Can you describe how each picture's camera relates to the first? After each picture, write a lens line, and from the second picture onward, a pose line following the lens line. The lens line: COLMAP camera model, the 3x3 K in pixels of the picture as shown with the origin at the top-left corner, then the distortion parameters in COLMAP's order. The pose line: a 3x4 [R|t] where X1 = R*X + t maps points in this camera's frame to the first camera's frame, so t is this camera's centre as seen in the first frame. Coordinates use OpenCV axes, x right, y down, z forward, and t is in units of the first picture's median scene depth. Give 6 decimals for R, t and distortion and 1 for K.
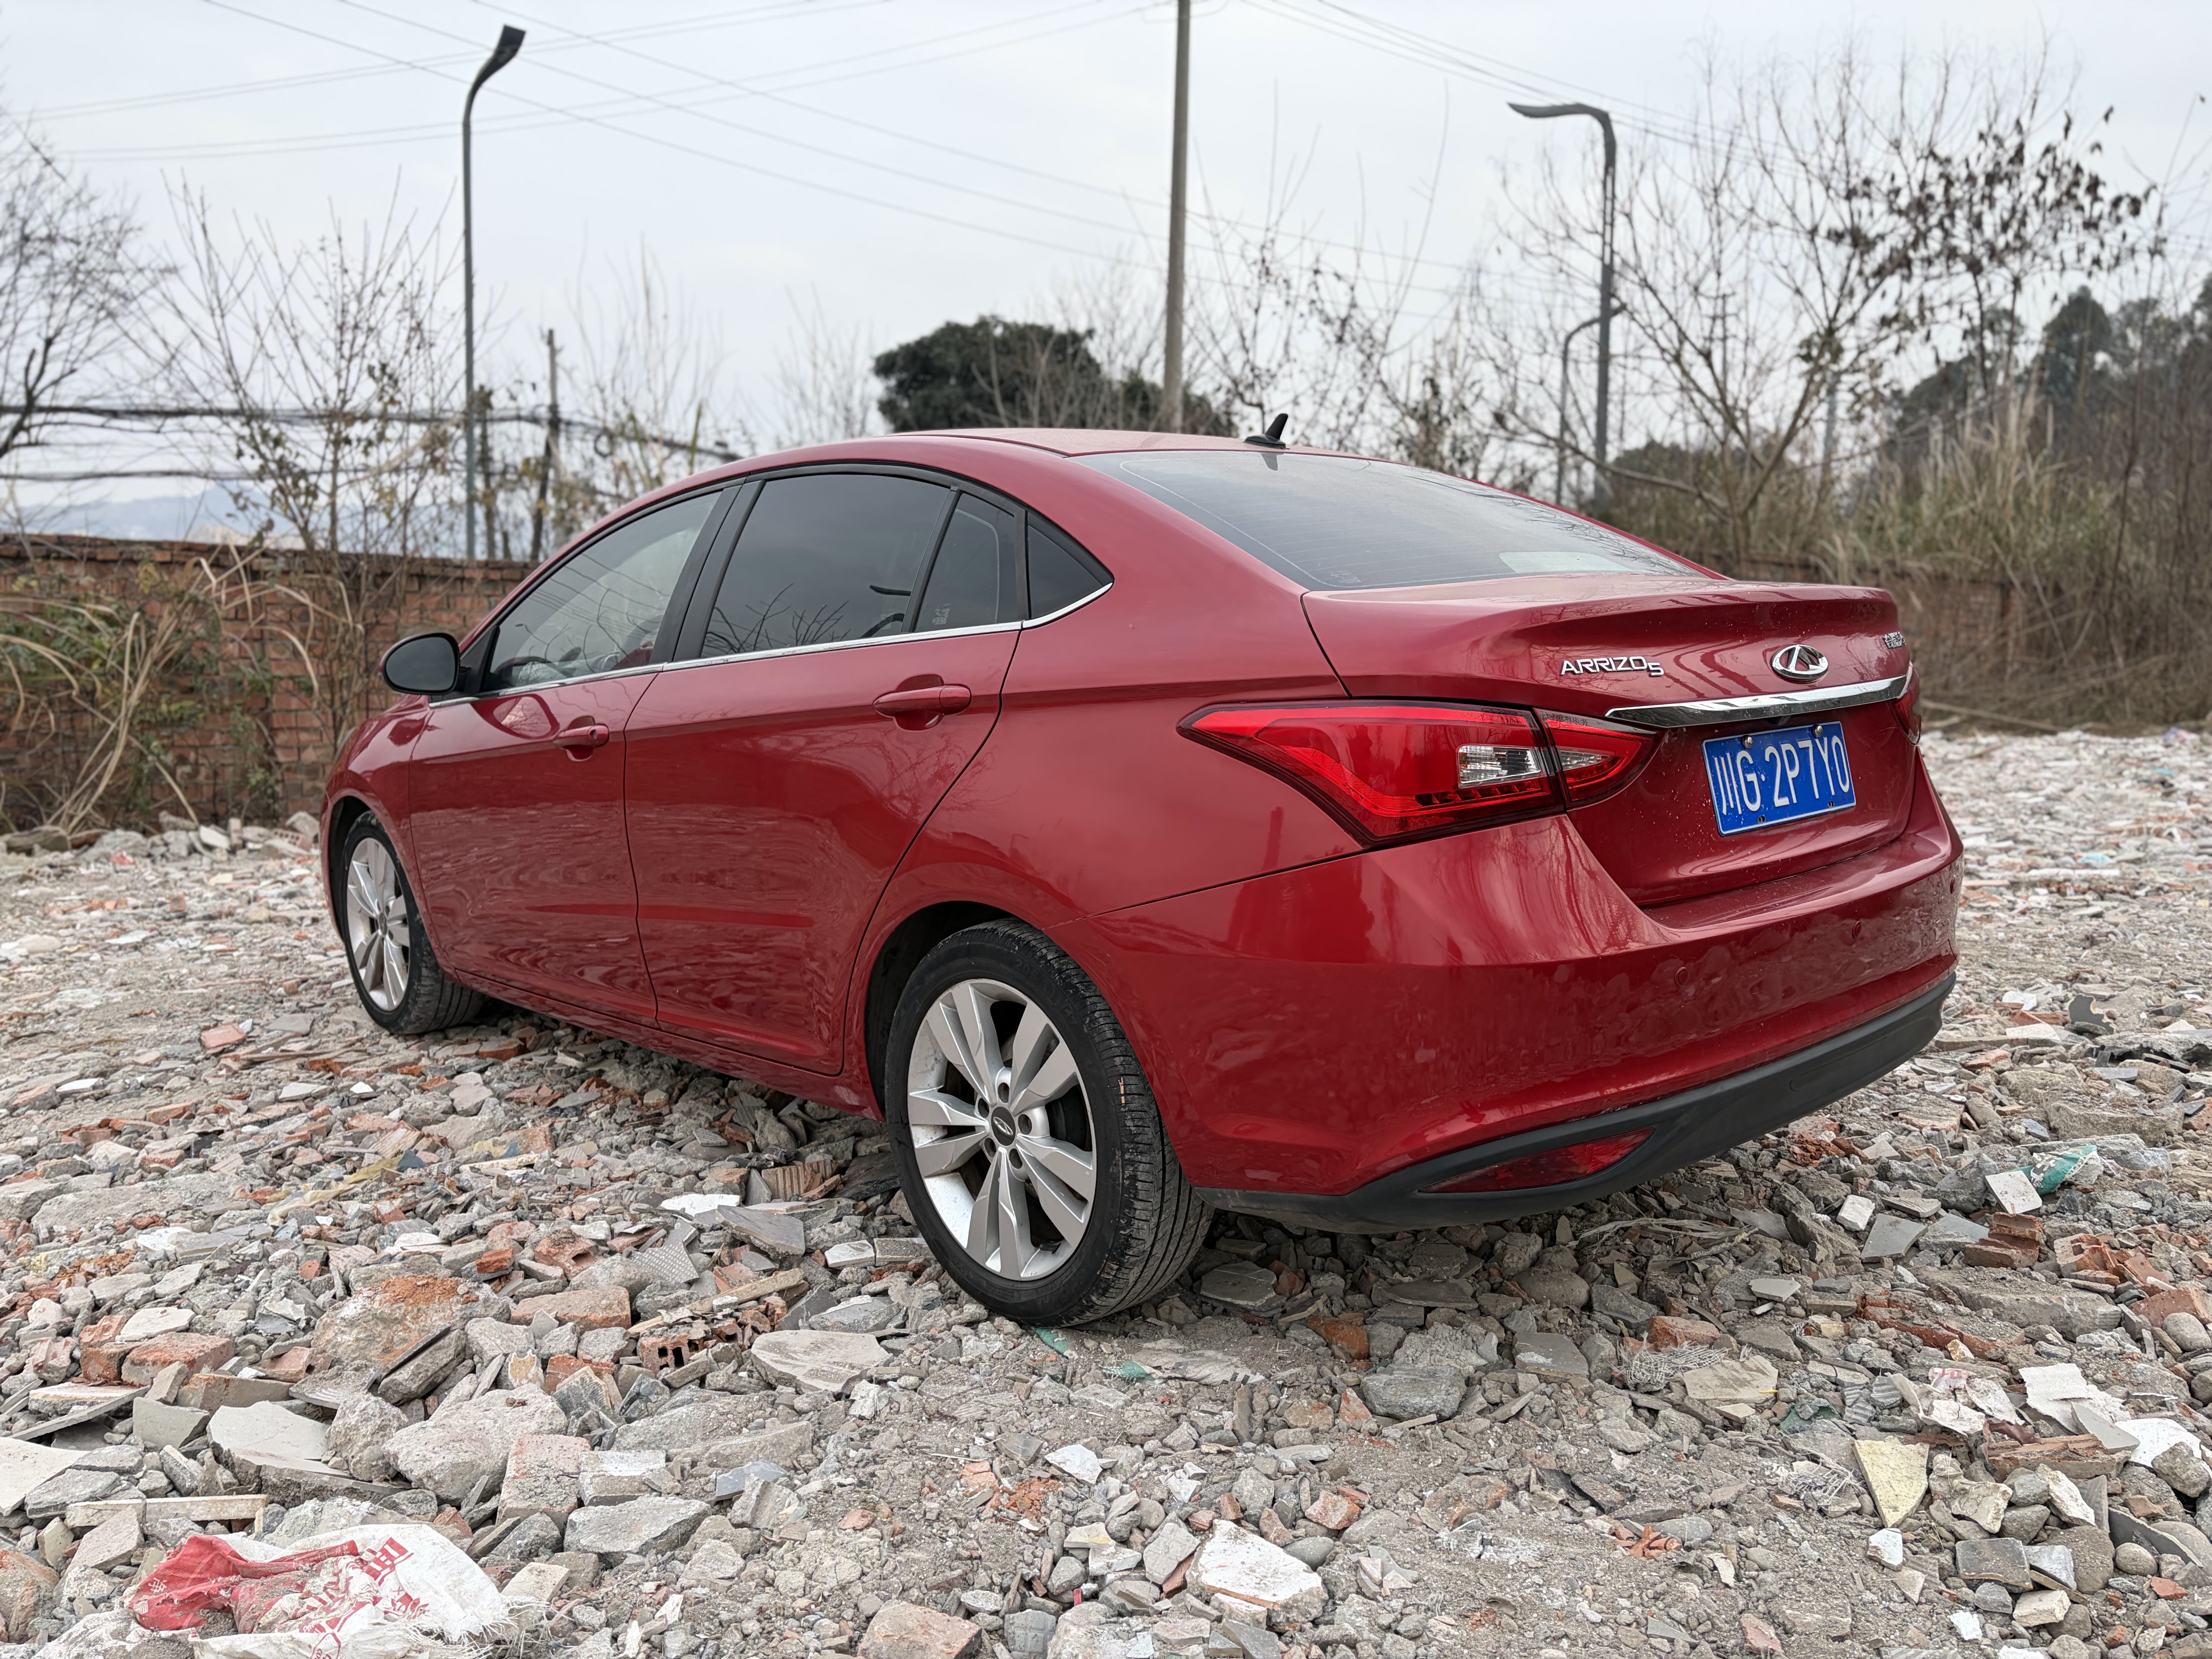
lens RADIAL K [[1698.5, 0, 1103.4], [0, 1698.5, 825.7], [0, 0, 1]] dist [0.030348, -0.007487]
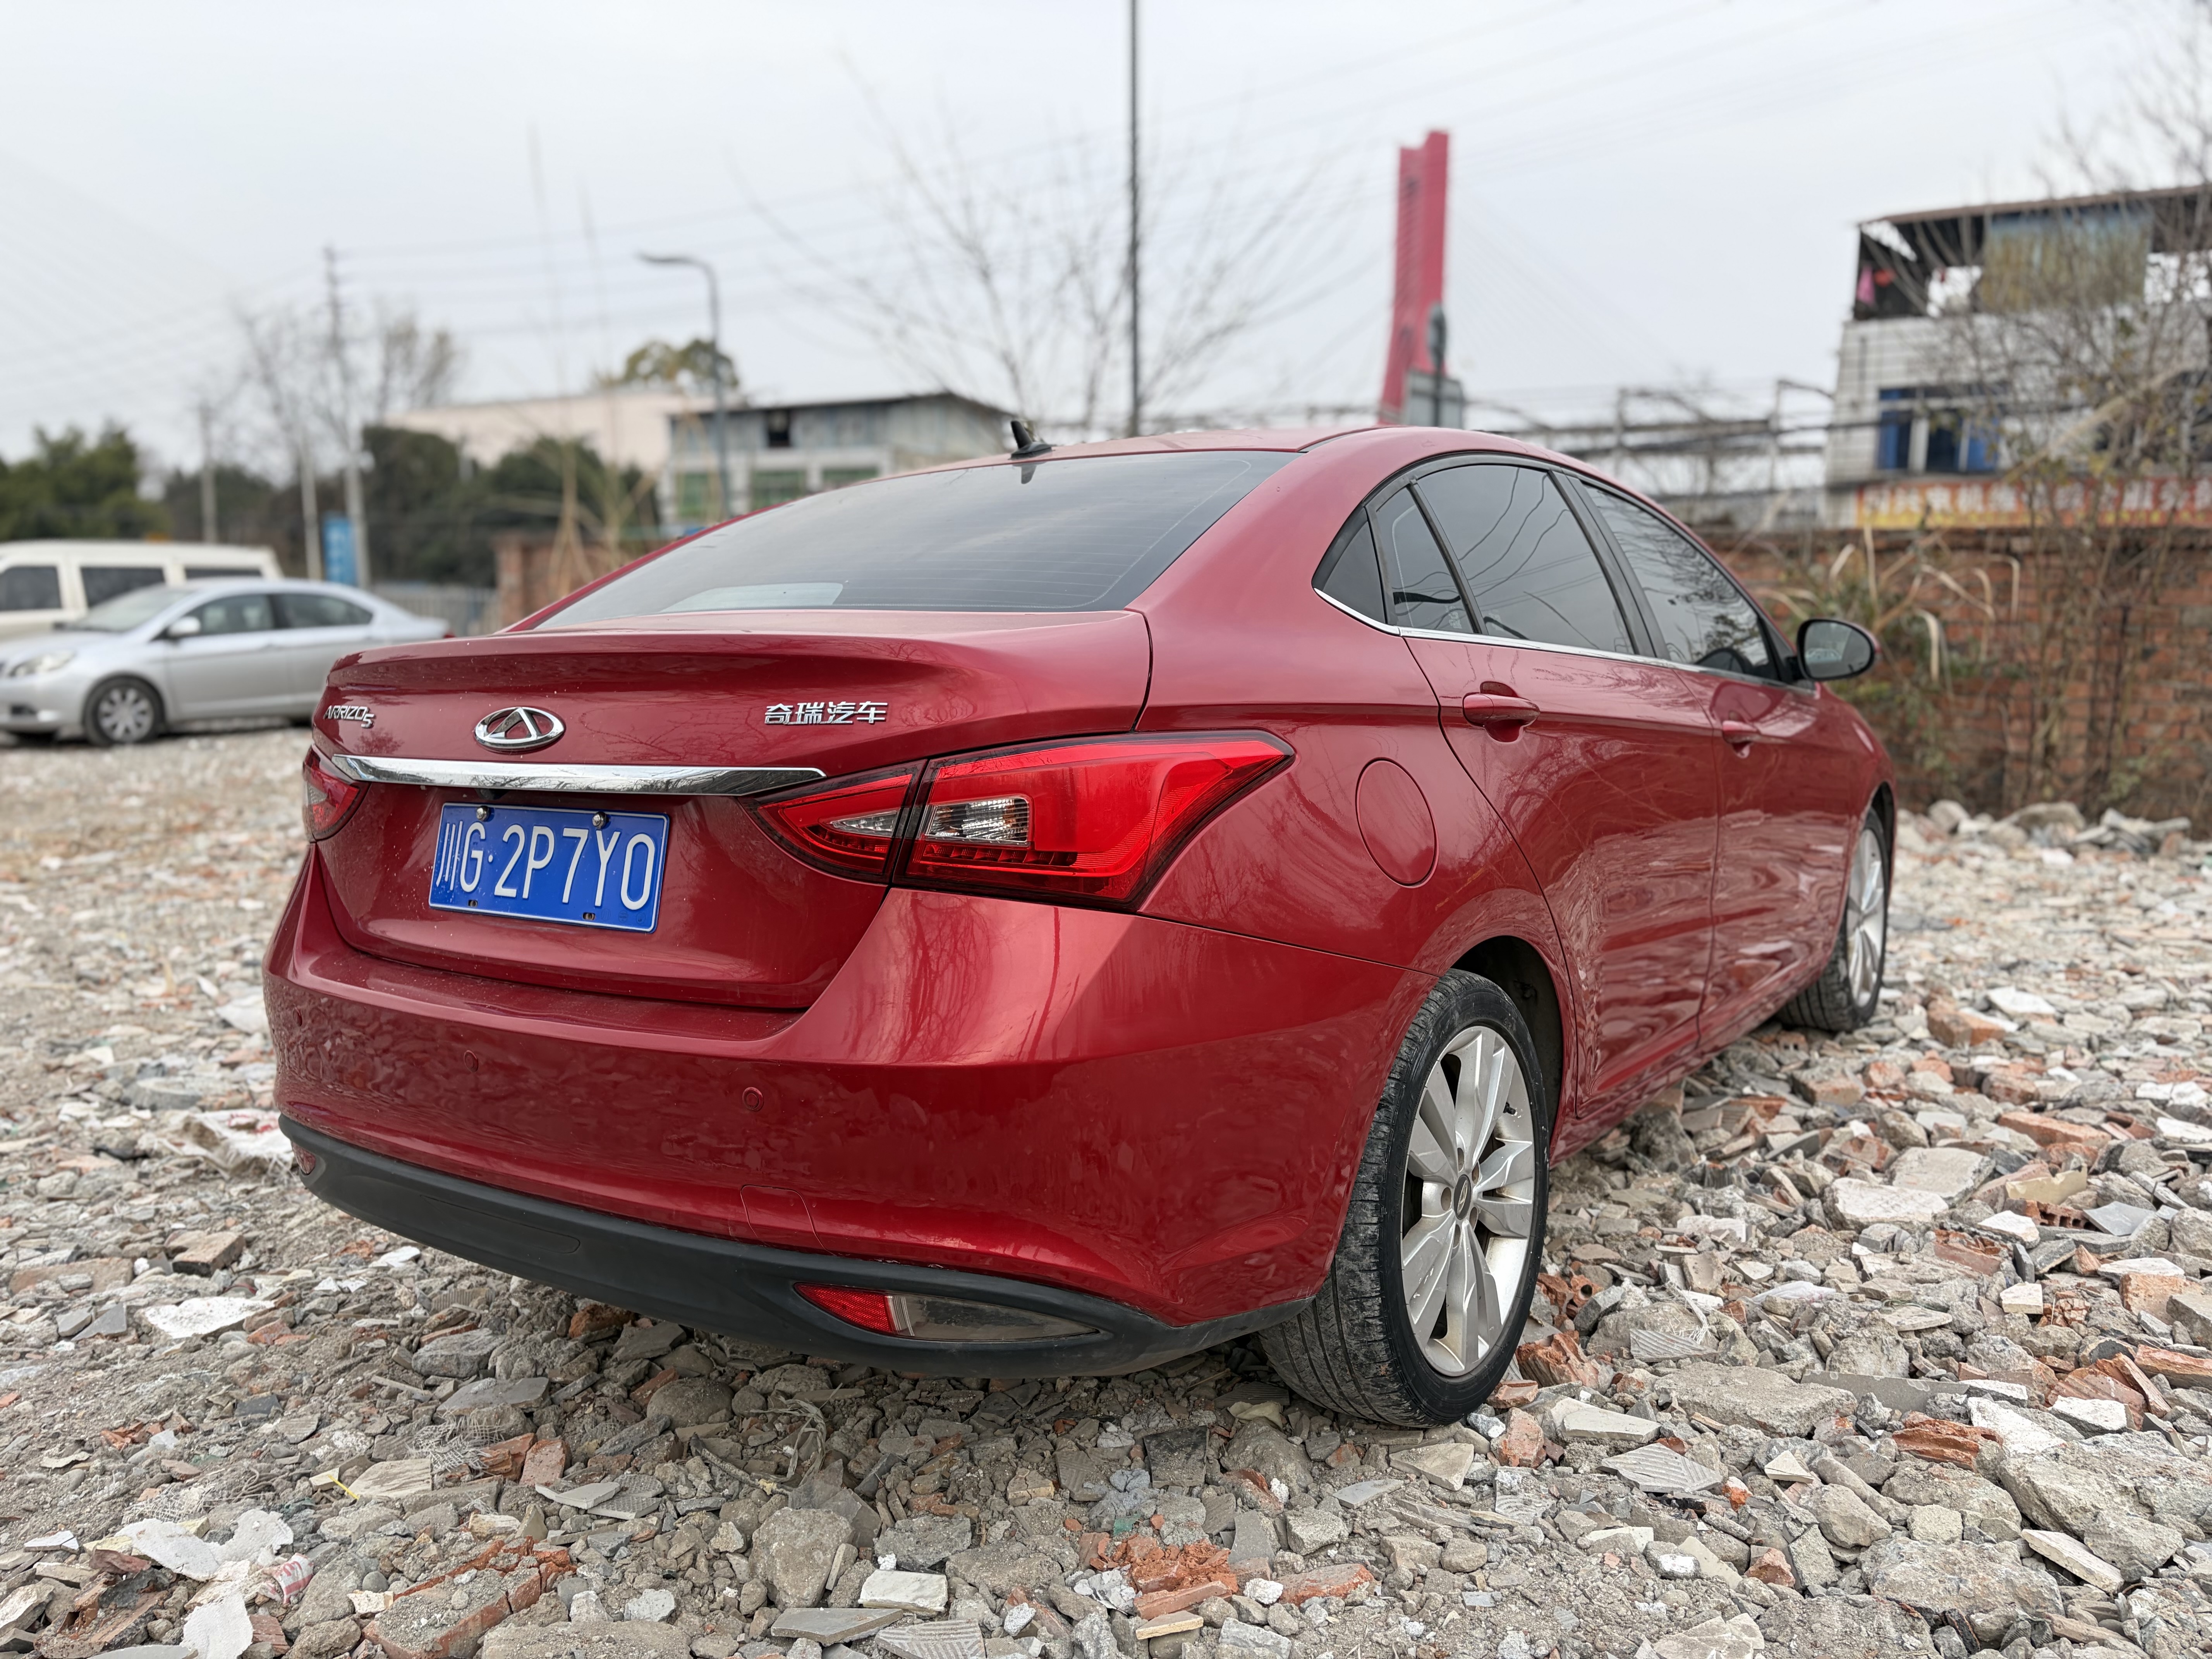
lens RADIAL K [[1698.5, 0, 1101.0], [0, 1698.5, 813.5], [0, 0, 1]] dist [0.030348, -0.007487]
pose [[0.213874, 0.119118, -0.969571, 1.243149], [-0.104630, 0.989621, 0.098502, -0.162200], [0.971242, 0.080380, 0.224118, 1.066020]]
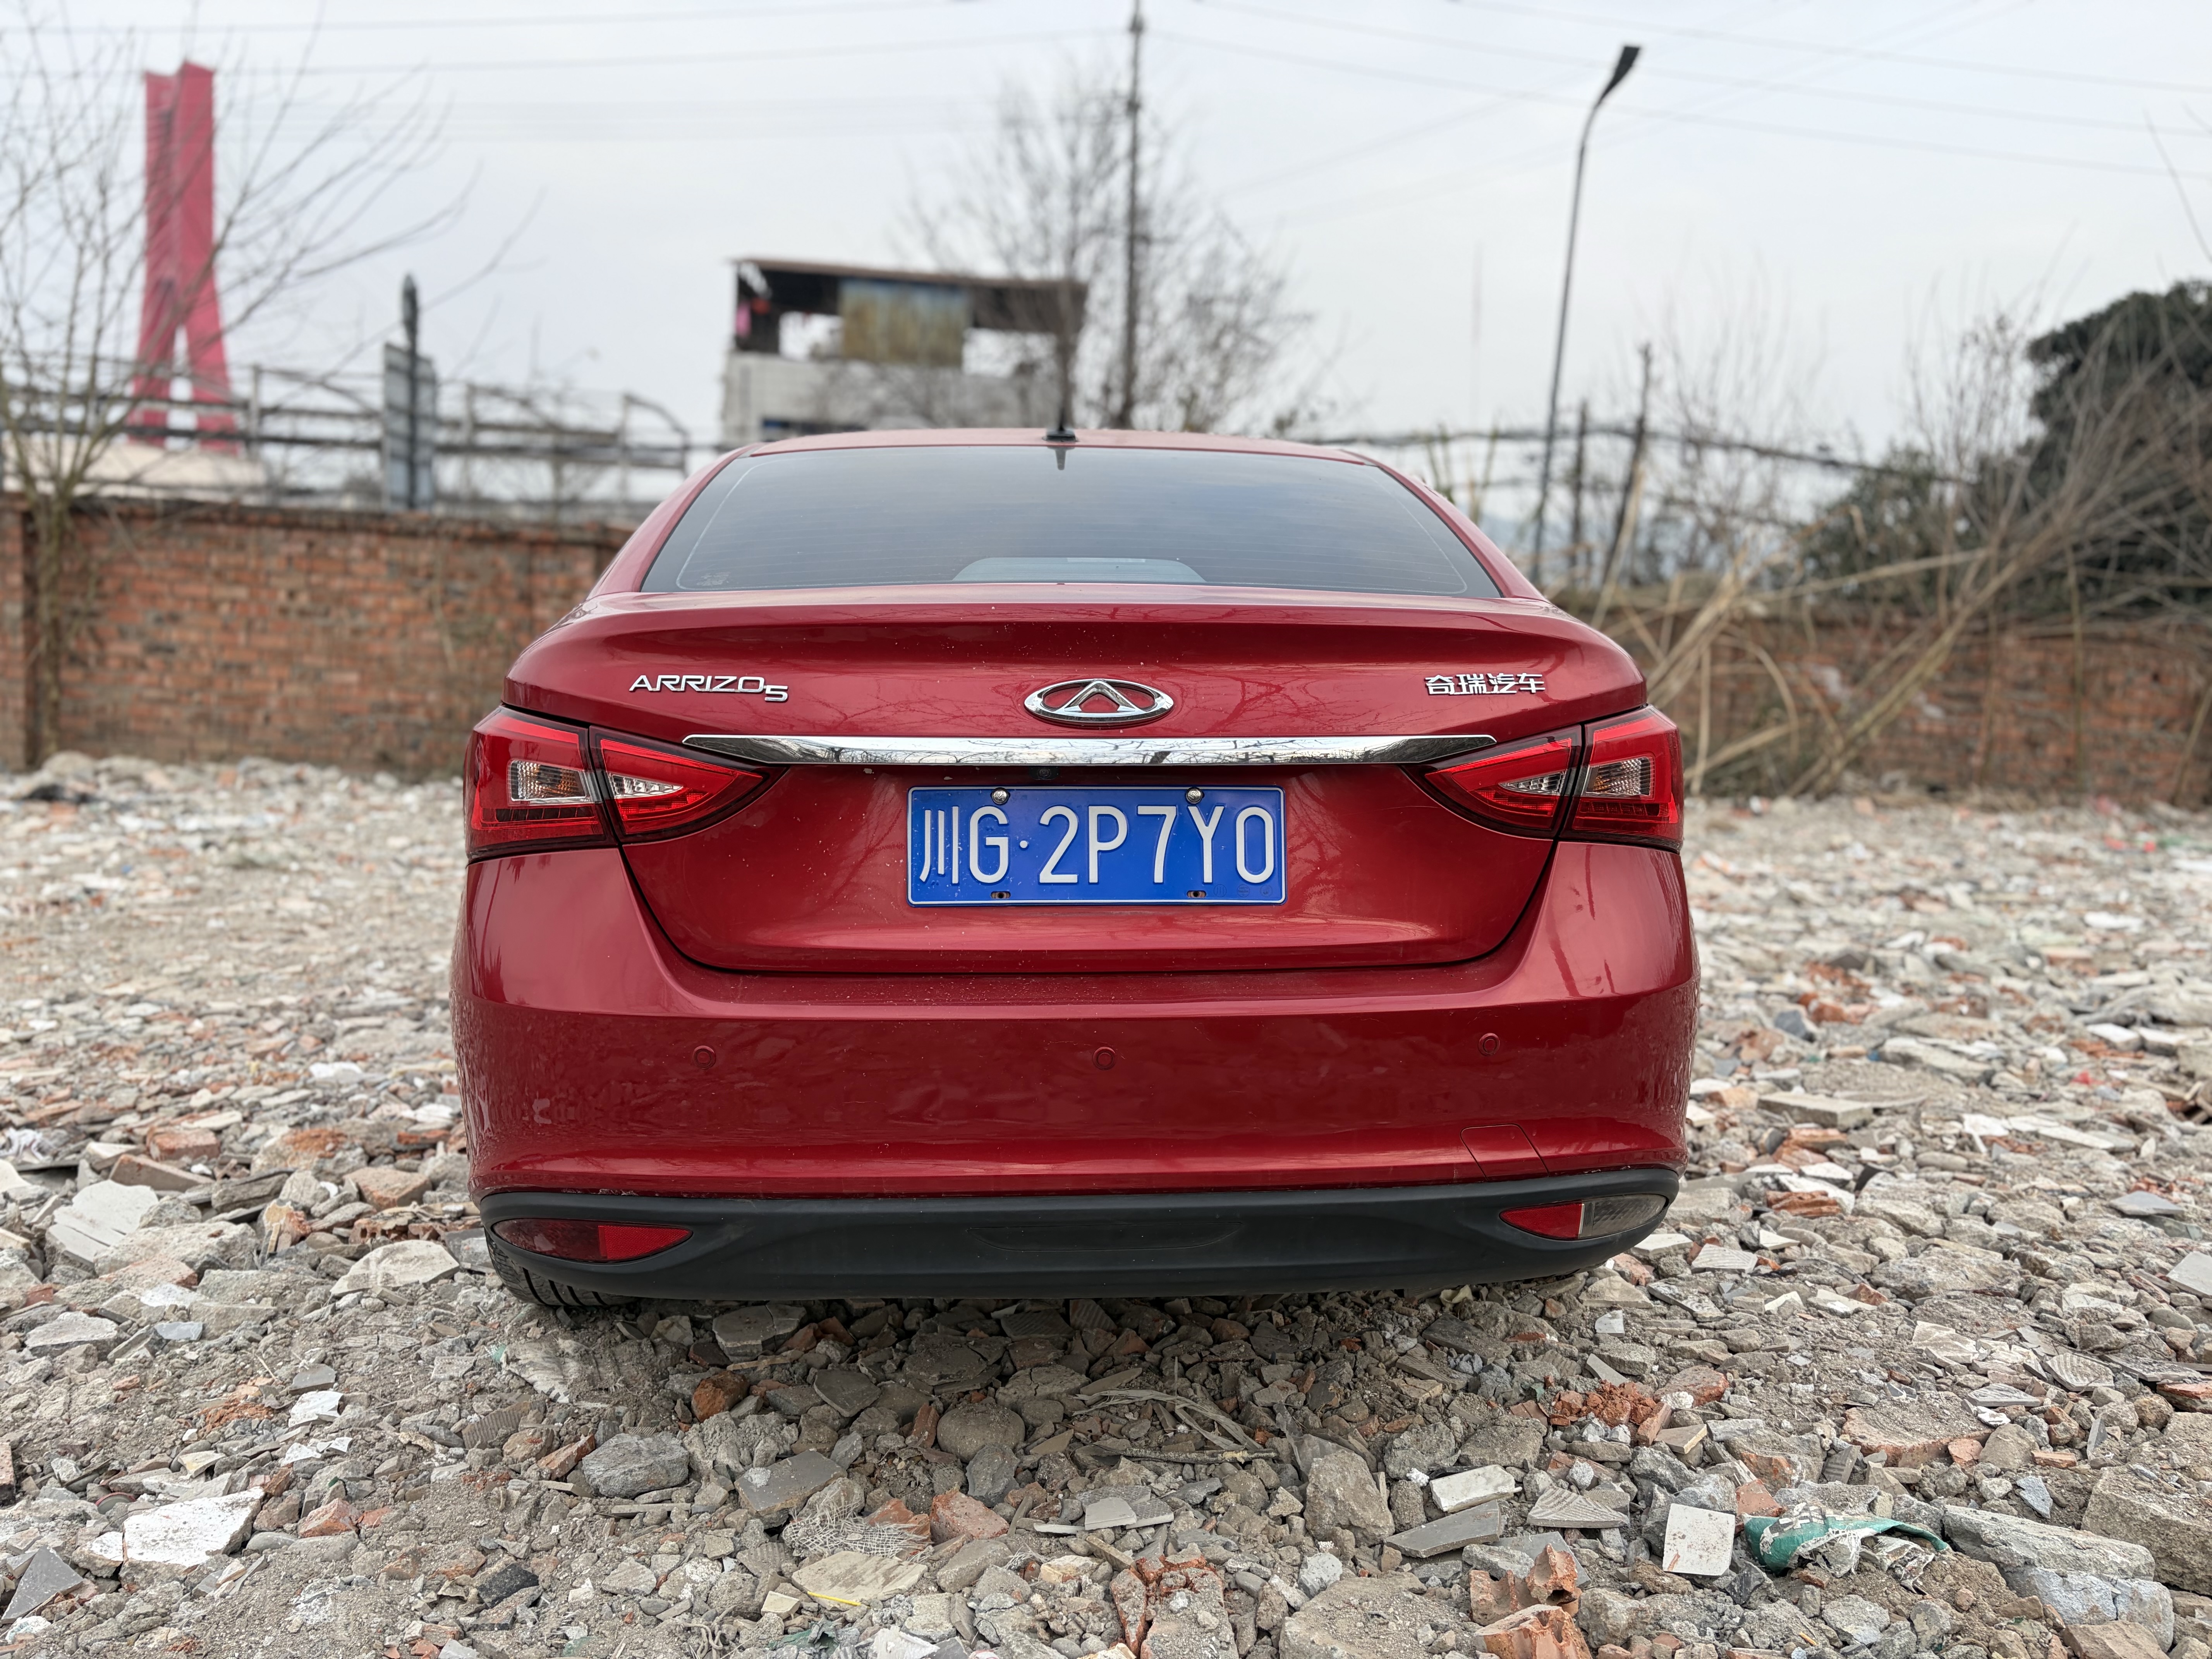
lens RADIAL K [[1698.5, 0, 1111.0], [0, 1698.5, 833.5], [0, 0, 1]] dist [0.030348, -0.007487]
pose [[0.782591, 0.102651, -0.614014, 0.867092], [-0.104598, 0.993972, 0.032857, -0.060693], [0.613686, 0.038511, 0.788611, 0.392261]]
